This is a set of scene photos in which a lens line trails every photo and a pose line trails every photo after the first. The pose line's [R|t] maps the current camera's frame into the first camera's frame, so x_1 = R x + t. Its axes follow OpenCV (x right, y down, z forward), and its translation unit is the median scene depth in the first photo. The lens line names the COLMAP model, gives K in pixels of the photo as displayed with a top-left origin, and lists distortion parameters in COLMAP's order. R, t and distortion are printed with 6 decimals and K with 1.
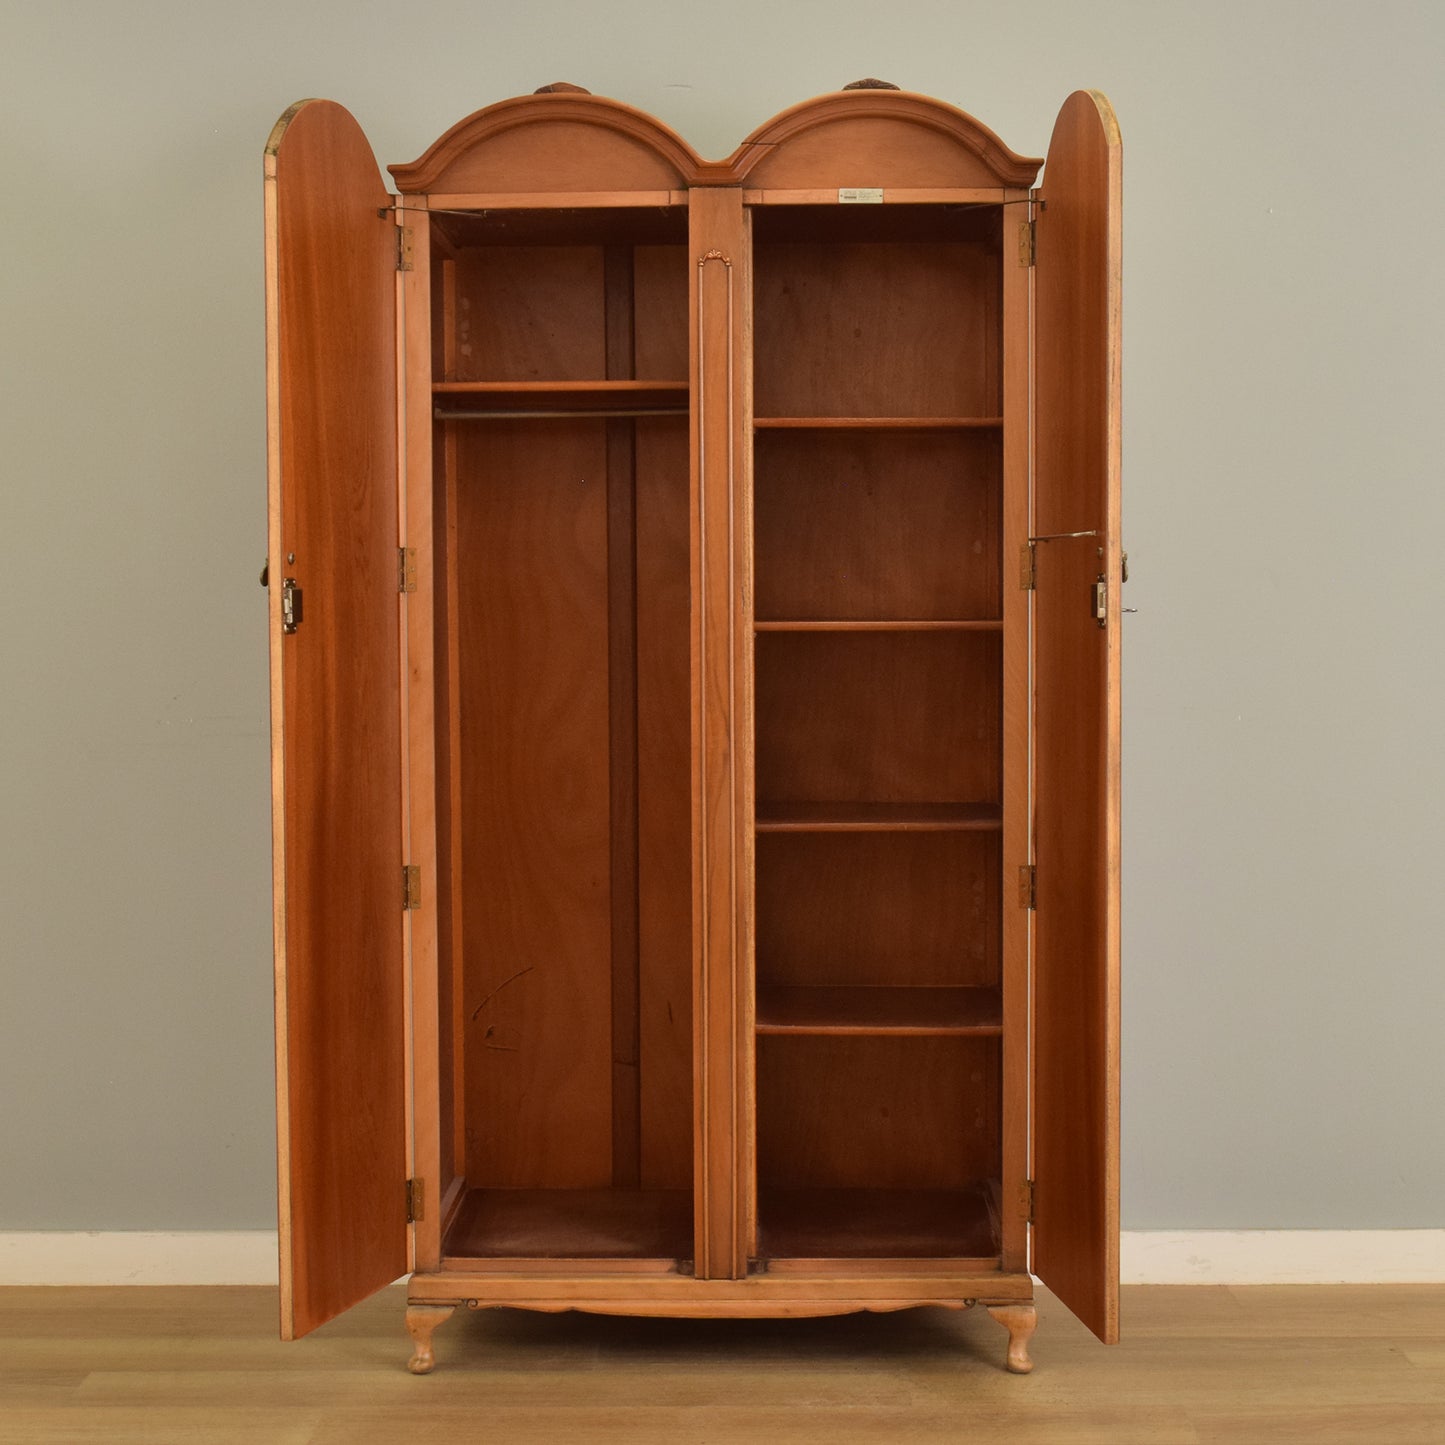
lens RADIAL K [[2802.7, 0, 636.2], [0, 2802.7, 826.3], [0, 0, 1]] dist [-0.087592, 0.000000]
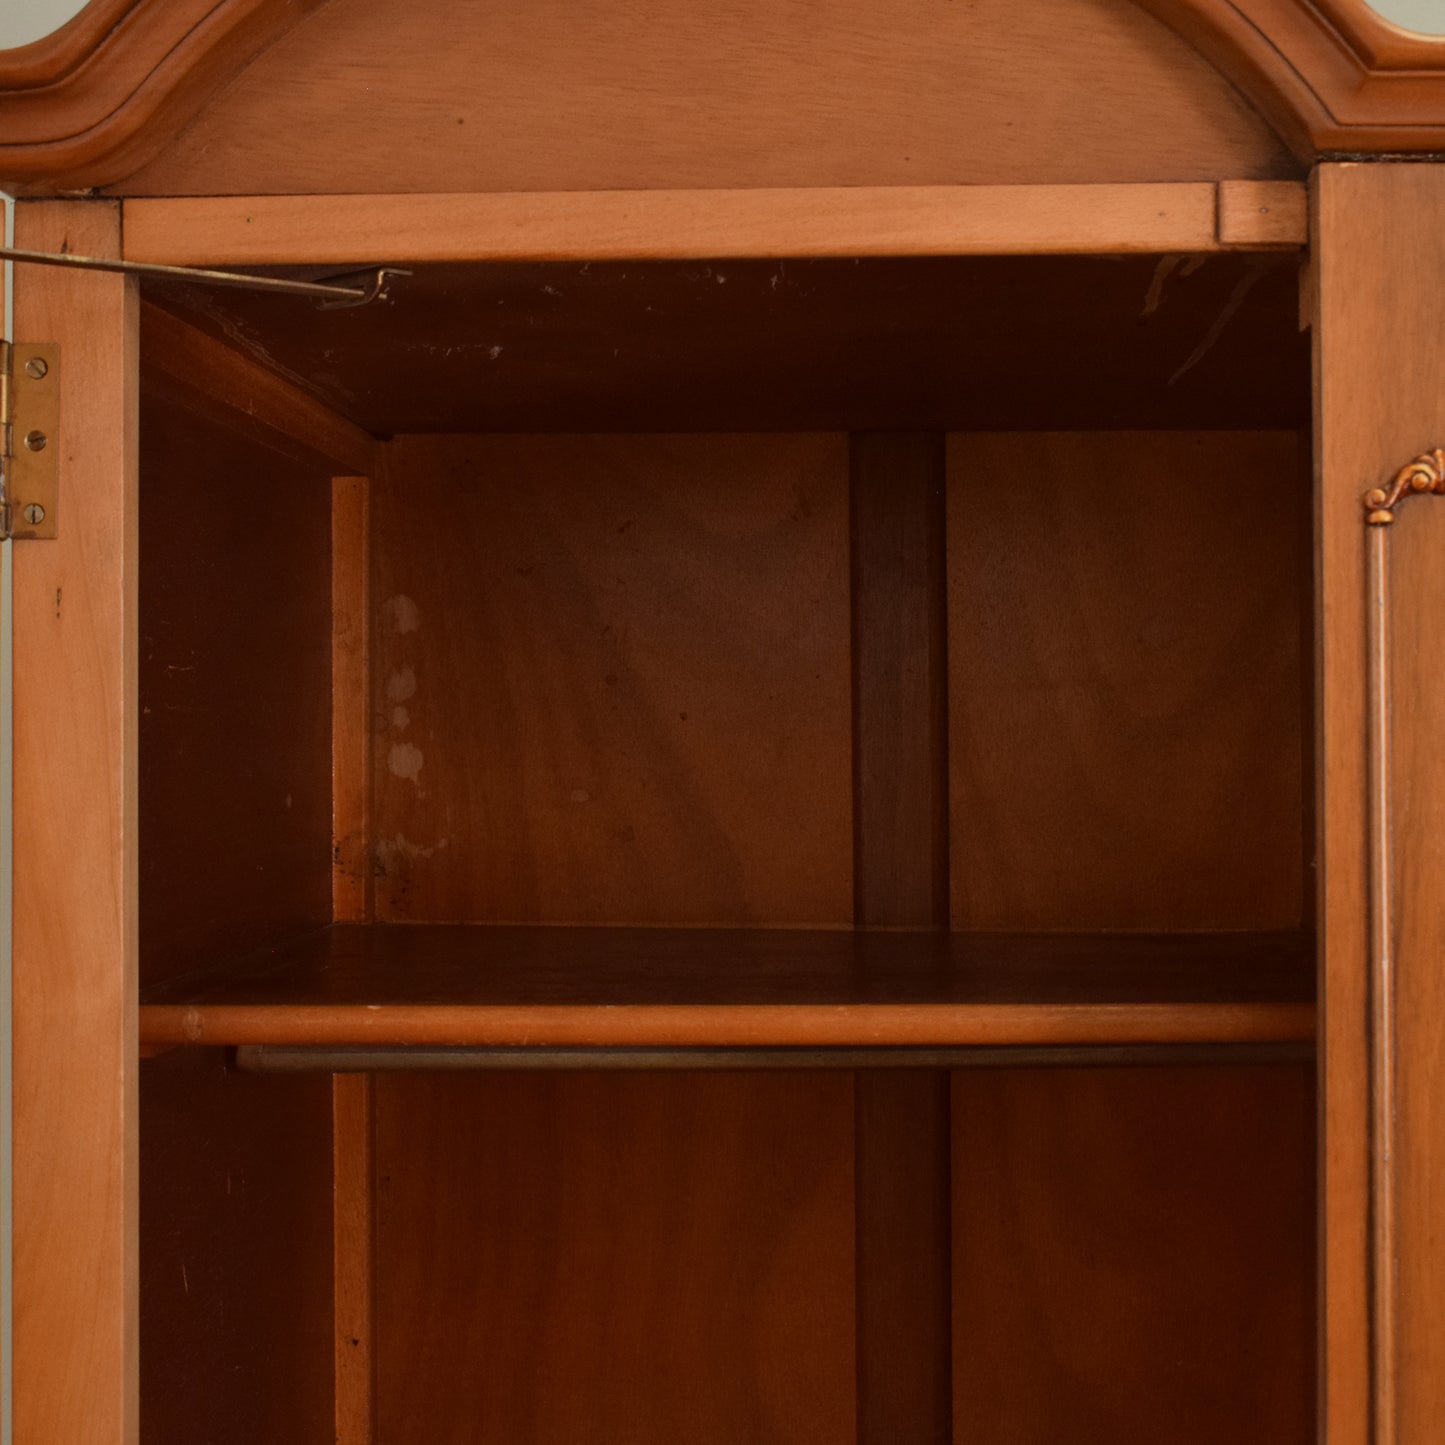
lens RADIAL K [[2802.7, 0, 722.0], [0, 2802.7, 725.9], [0, 0, 1]] dist [-0.087592, 0.000000]
pose [[0.999817, 0.004997, -0.018452, -0.022541], [-0.006853, 0.994767, -0.101940, -0.161926], [0.017846, 0.102048, 0.994619, 0.782299]]
